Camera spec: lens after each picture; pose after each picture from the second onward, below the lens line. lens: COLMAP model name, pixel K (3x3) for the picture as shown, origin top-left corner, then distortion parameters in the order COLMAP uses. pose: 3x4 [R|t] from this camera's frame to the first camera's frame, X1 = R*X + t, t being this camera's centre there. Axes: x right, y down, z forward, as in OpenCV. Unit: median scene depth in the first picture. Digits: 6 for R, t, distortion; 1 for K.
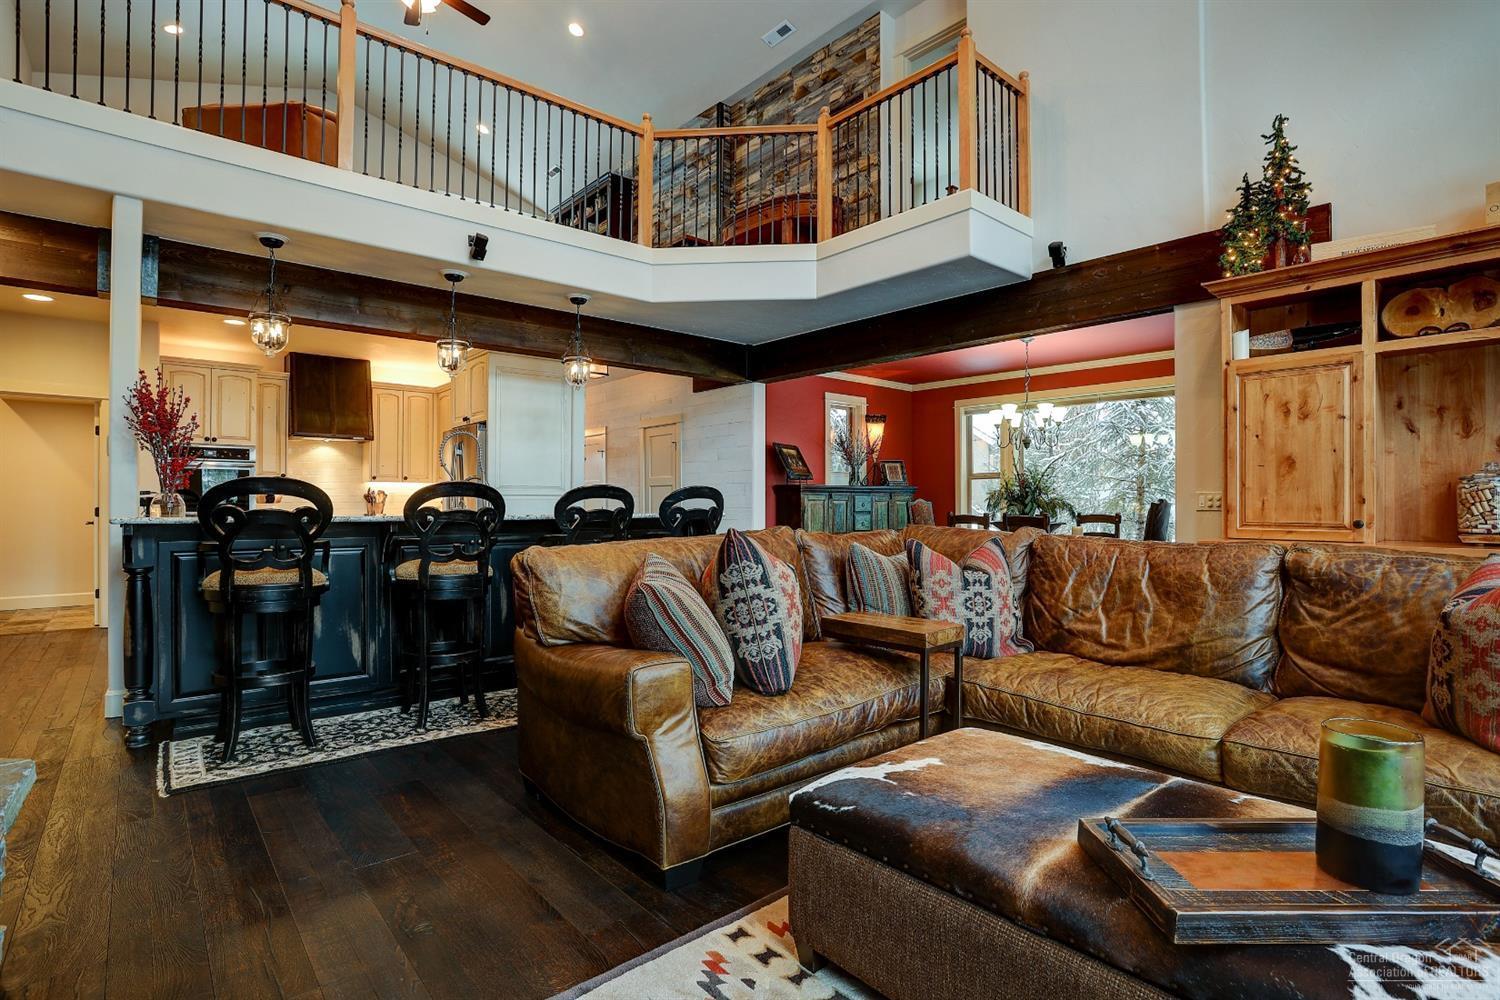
lens RADIAL K [[730.8, 0, 761.1], [0, 730.8, 503.5], [0, 0, 1]] dist [-0.057885, 0.019071]
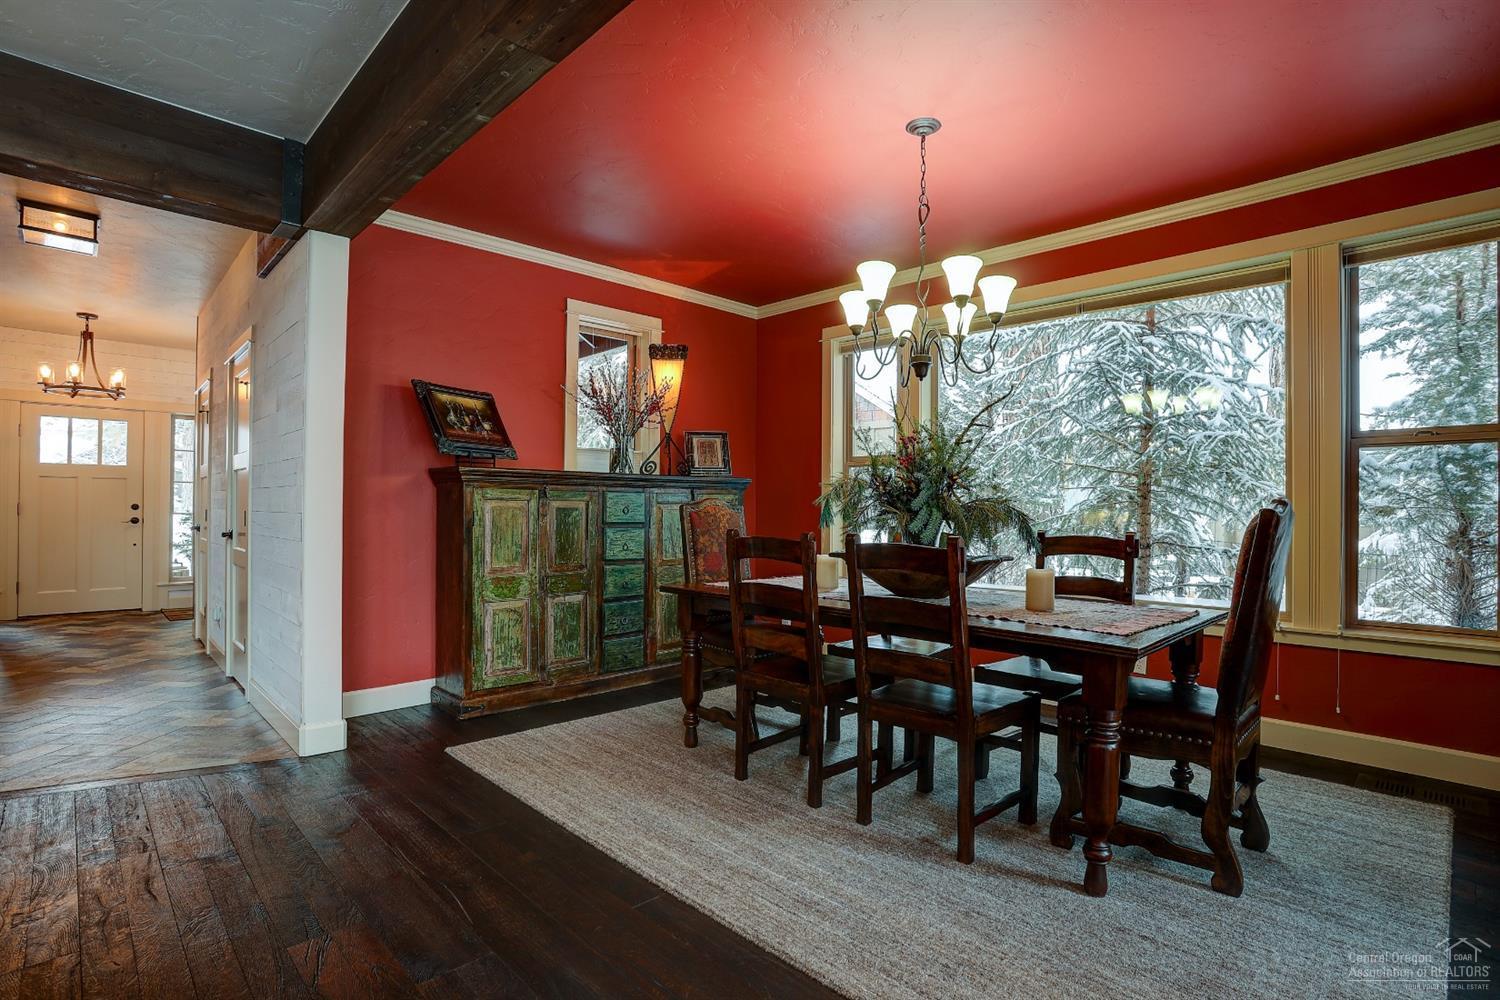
lens RADIAL K [[730.8, 0, 761.1], [0, 730.8, 503.5], [0, 0, 1]] dist [-0.057885, 0.019071]
pose [[0.998053, 0.010671, 0.061455, 0.264196], [-0.010034, 0.999893, -0.010671, 0.001993], [-0.061562, 0.010033, 0.998053, 0.623127]]
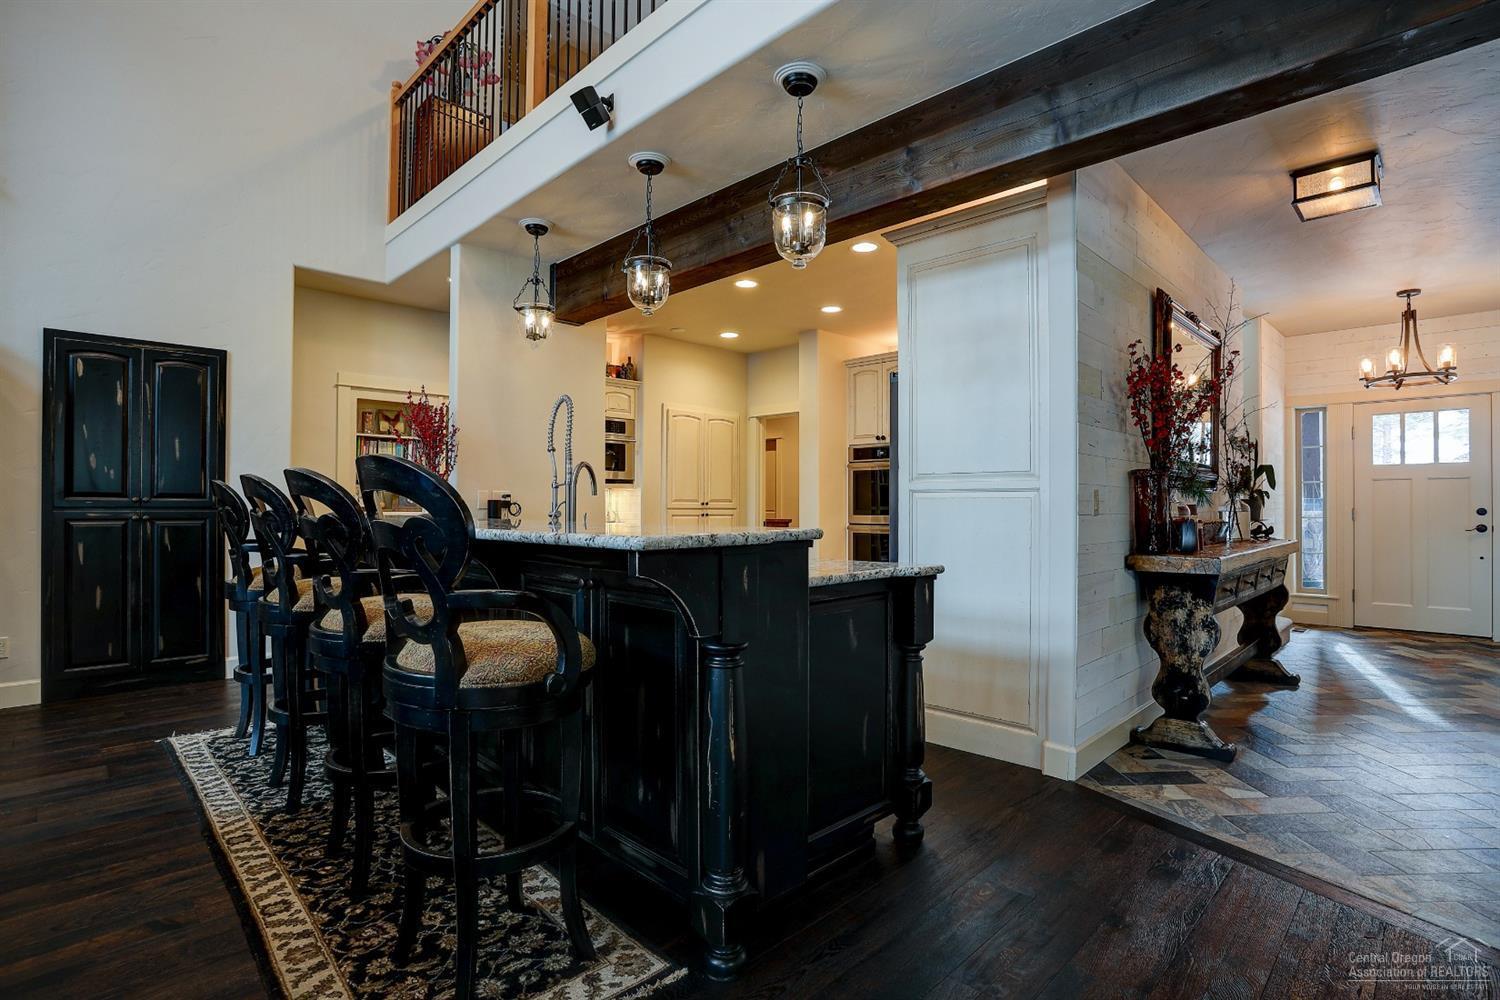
lens RADIAL K [[730.8, 0, 761.1], [0, 730.8, 503.5], [0, 0, 1]] dist [-0.057885, 0.019071]
pose [[0.074042, -0.003835, -0.997248, 0.185828], [-0.003000, 0.999987, -0.004069, 0.001218], [0.997251, 0.003293, 0.074030, 0.791272]]
